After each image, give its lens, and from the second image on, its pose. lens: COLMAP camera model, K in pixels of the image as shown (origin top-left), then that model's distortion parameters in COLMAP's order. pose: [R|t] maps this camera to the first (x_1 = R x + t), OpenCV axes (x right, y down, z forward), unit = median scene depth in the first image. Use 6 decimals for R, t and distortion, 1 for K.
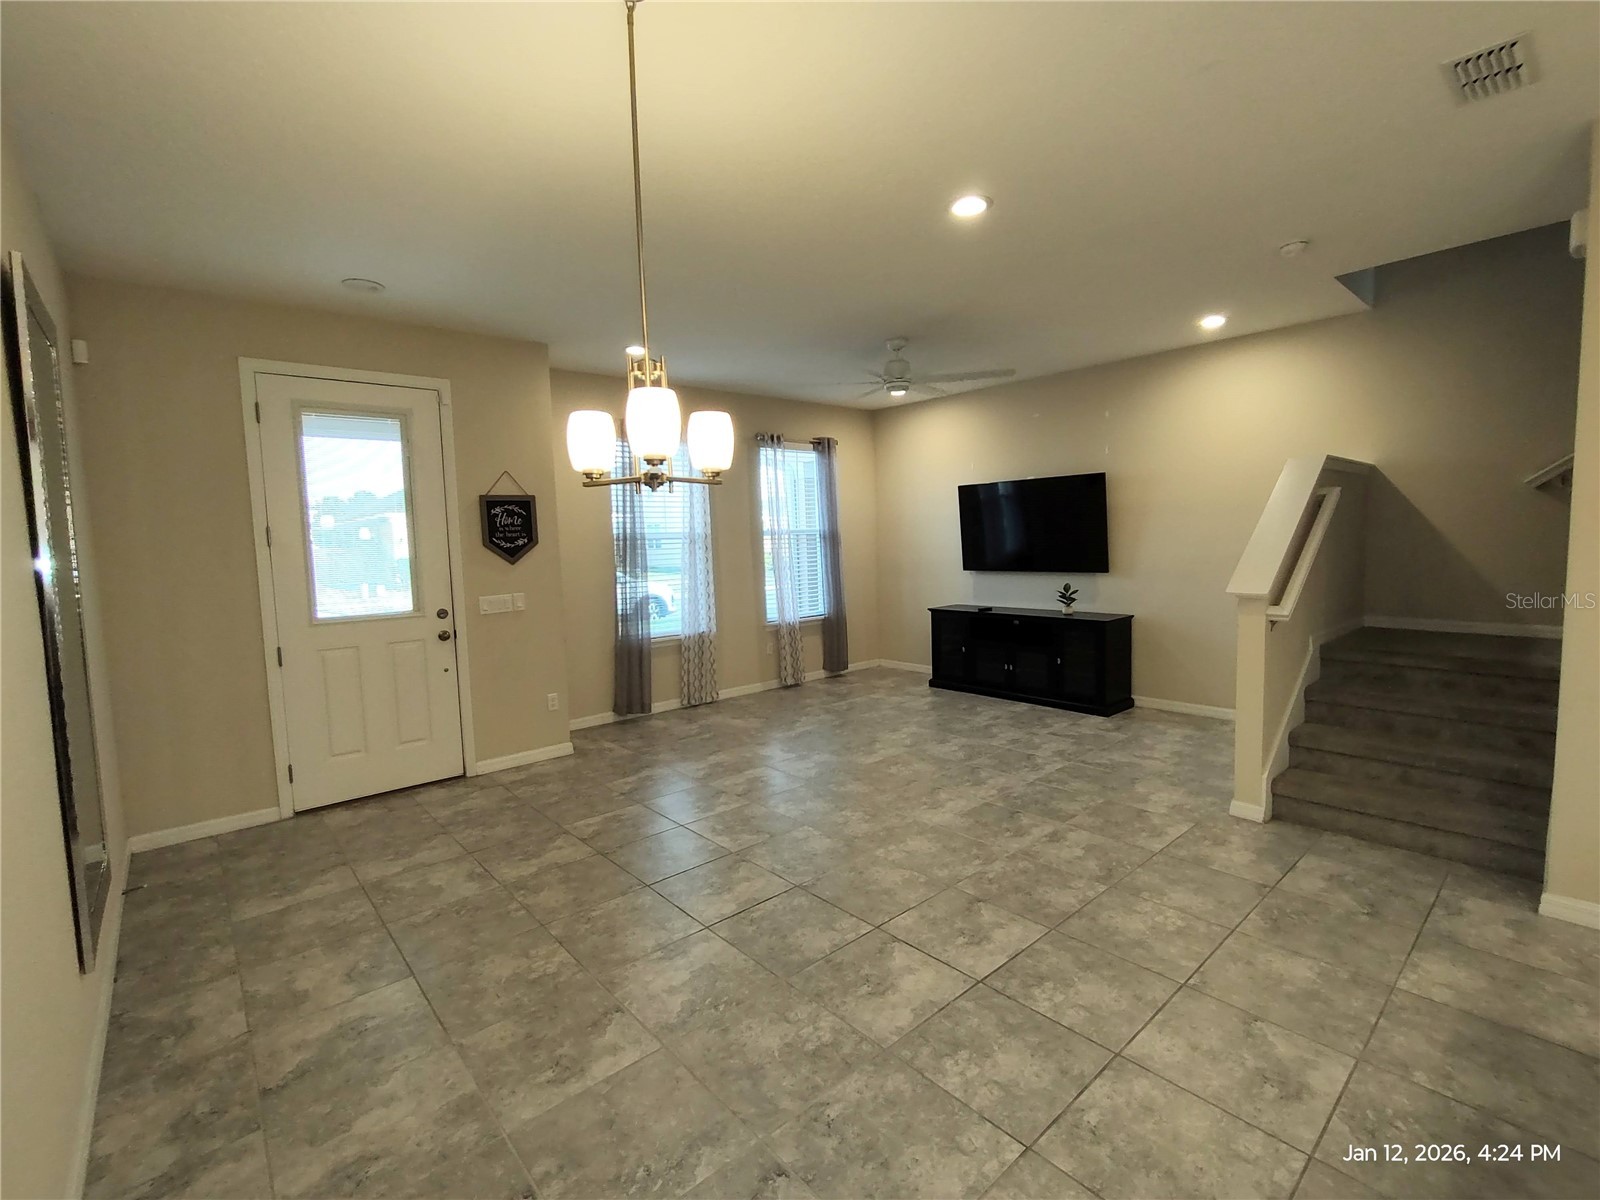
lens RADIAL K [[719.0, 0, 801.7], [0, 719.0, 591.7], [0, 0, 1]] dist [-0.020065, 0.008051]
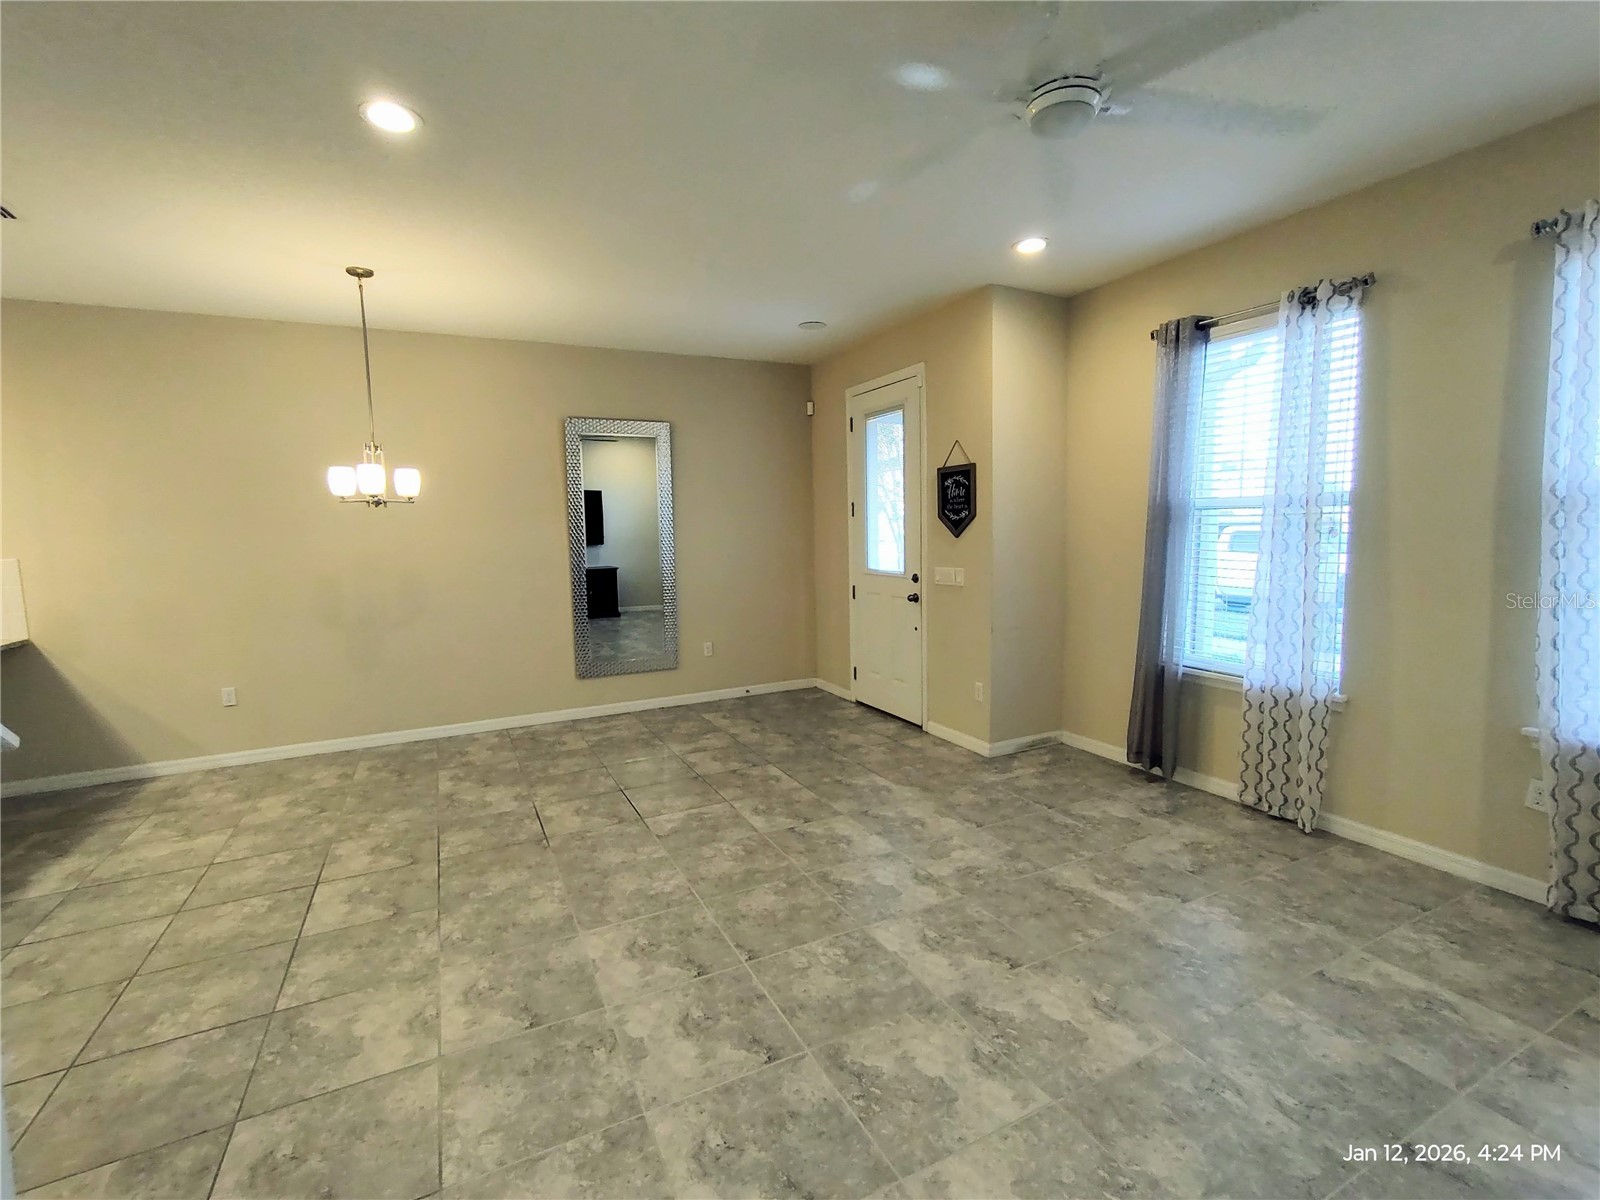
lens RADIAL K [[719.0, 0, 801.7], [0, 719.0, 591.7], [0, 0, 1]] dist [-0.020065, 0.008051]
pose [[-0.242762, 0.127562, -0.961662, 0.734928], [-0.045121, 0.988759, 0.142547, -0.117930], [0.969036, 0.077996, -0.234278, 1.287403]]
